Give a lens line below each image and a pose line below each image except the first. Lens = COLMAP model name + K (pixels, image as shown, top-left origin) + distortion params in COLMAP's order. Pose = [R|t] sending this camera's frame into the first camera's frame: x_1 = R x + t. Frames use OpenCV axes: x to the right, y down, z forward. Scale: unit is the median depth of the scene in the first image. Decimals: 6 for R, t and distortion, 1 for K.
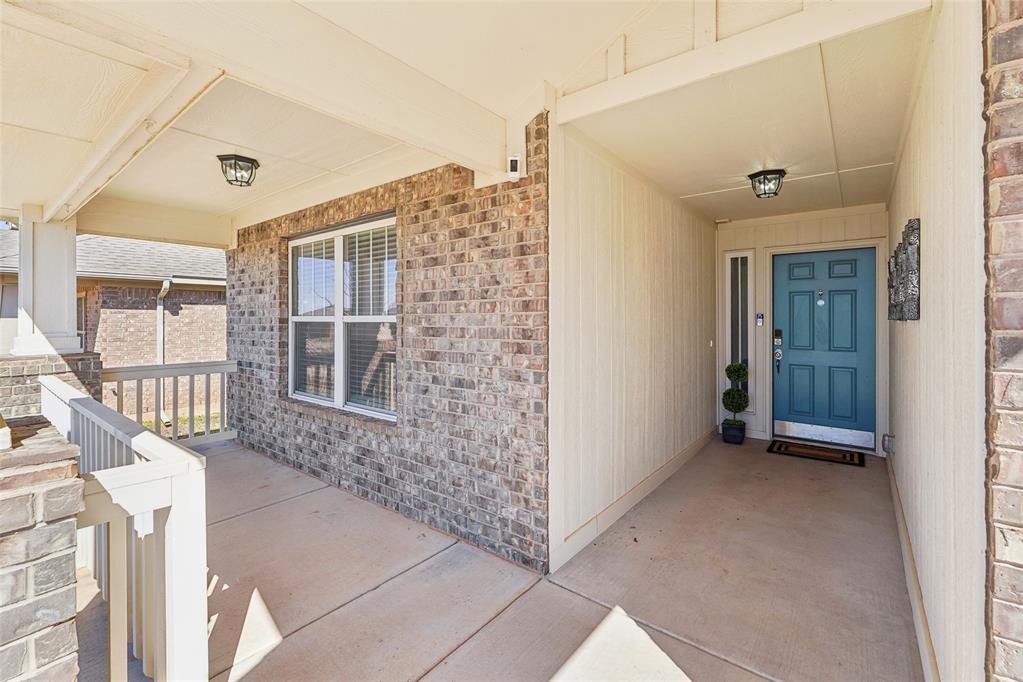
lens RADIAL K [[439.5, 0, 510.8], [0, 439.5, 321.2], [0, 0, 1]] dist [0.001146, 0.000092]
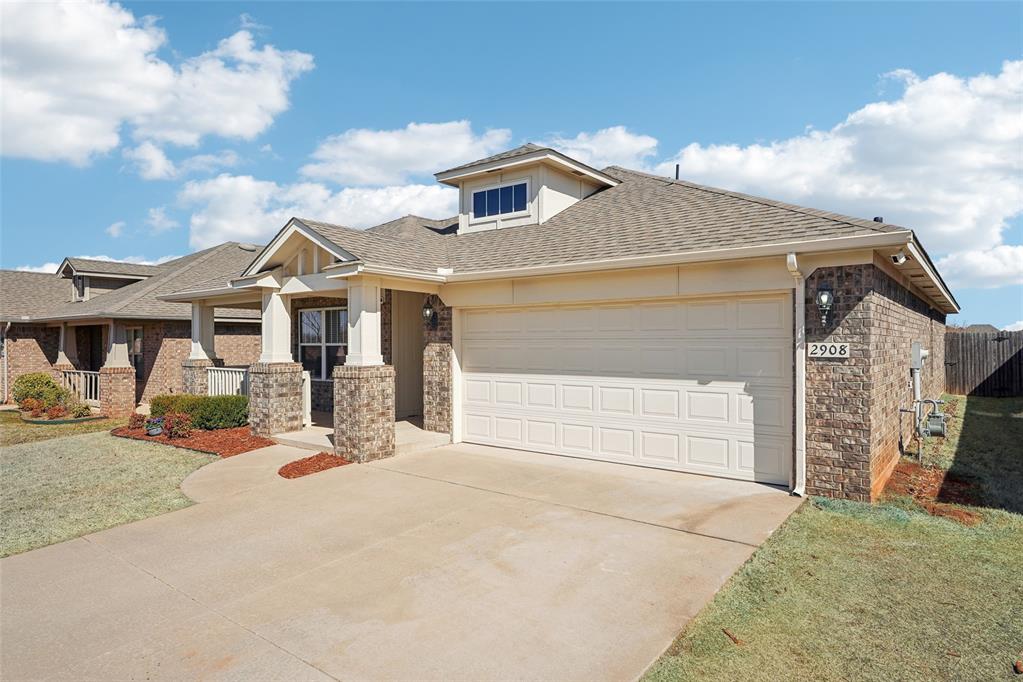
lens RADIAL K [[607.3, 0, 515.9], [0, 607.3, 342.8], [0, 0, 1]] dist [-0.000907, 0.000139]
pose [[0.999929, -0.001736, 0.011801, 0.792963], [0.001804, 0.999982, -0.005806, 0.009095], [-0.011791, 0.005827, 0.999914, -2.970498]]
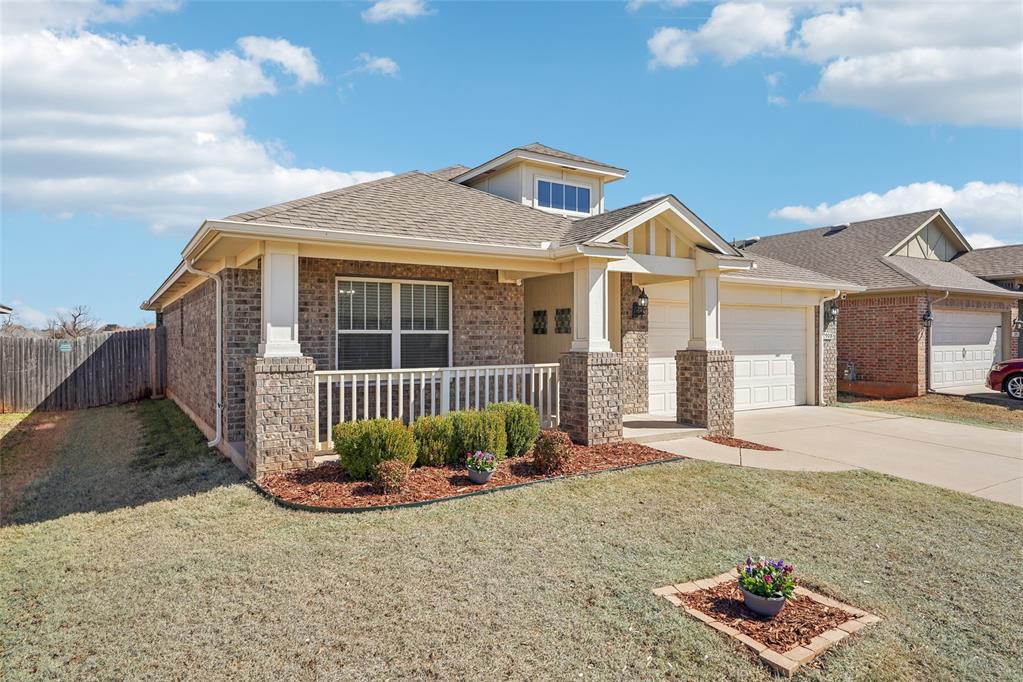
lens RADIAL K [[628.8, 0, 510.3], [0, 628.8, 339.2], [0, 0, 1]] dist [-0.002234, 0.001516]
pose [[0.332719, -0.000353, 0.943026, -3.174808], [0.007441, 0.999970, -0.002251, 0.040580], [-0.942997, 0.007766, 0.332712, -0.276167]]
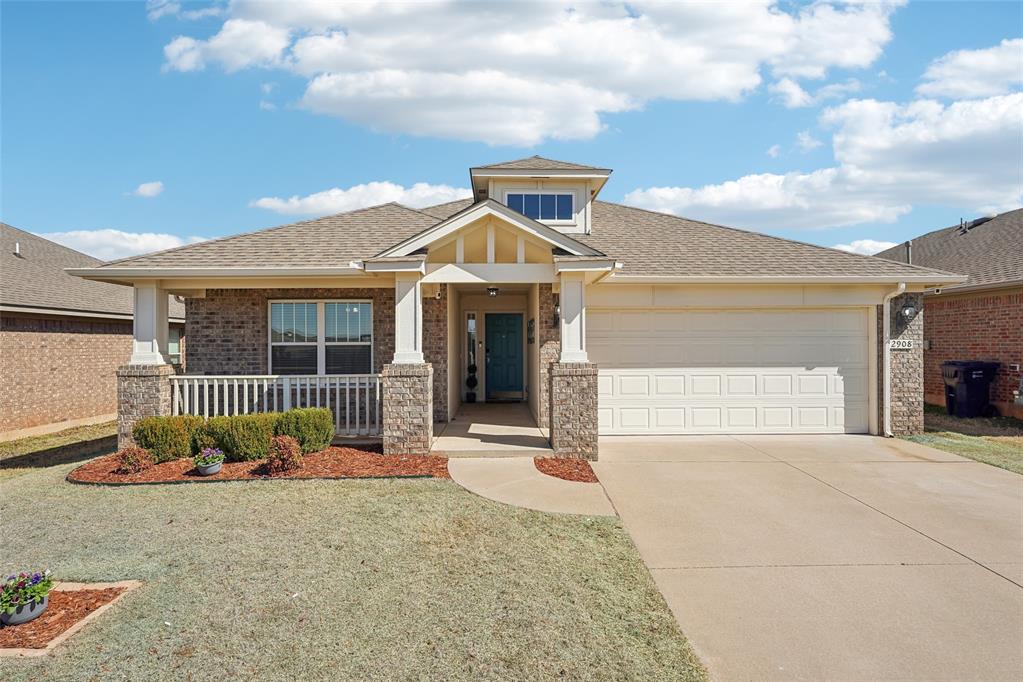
lens RADIAL K [[570.8, 0, 512.0], [0, 570.8, 343.6], [0, 0, 1]] dist [0.001968, -0.001825]
pose [[0.769582, -0.001318, 0.638546, -1.740814], [0.008142, 0.999937, -0.007749, 0.027677], [-0.638496, 0.011162, 0.769545, -1.965174]]
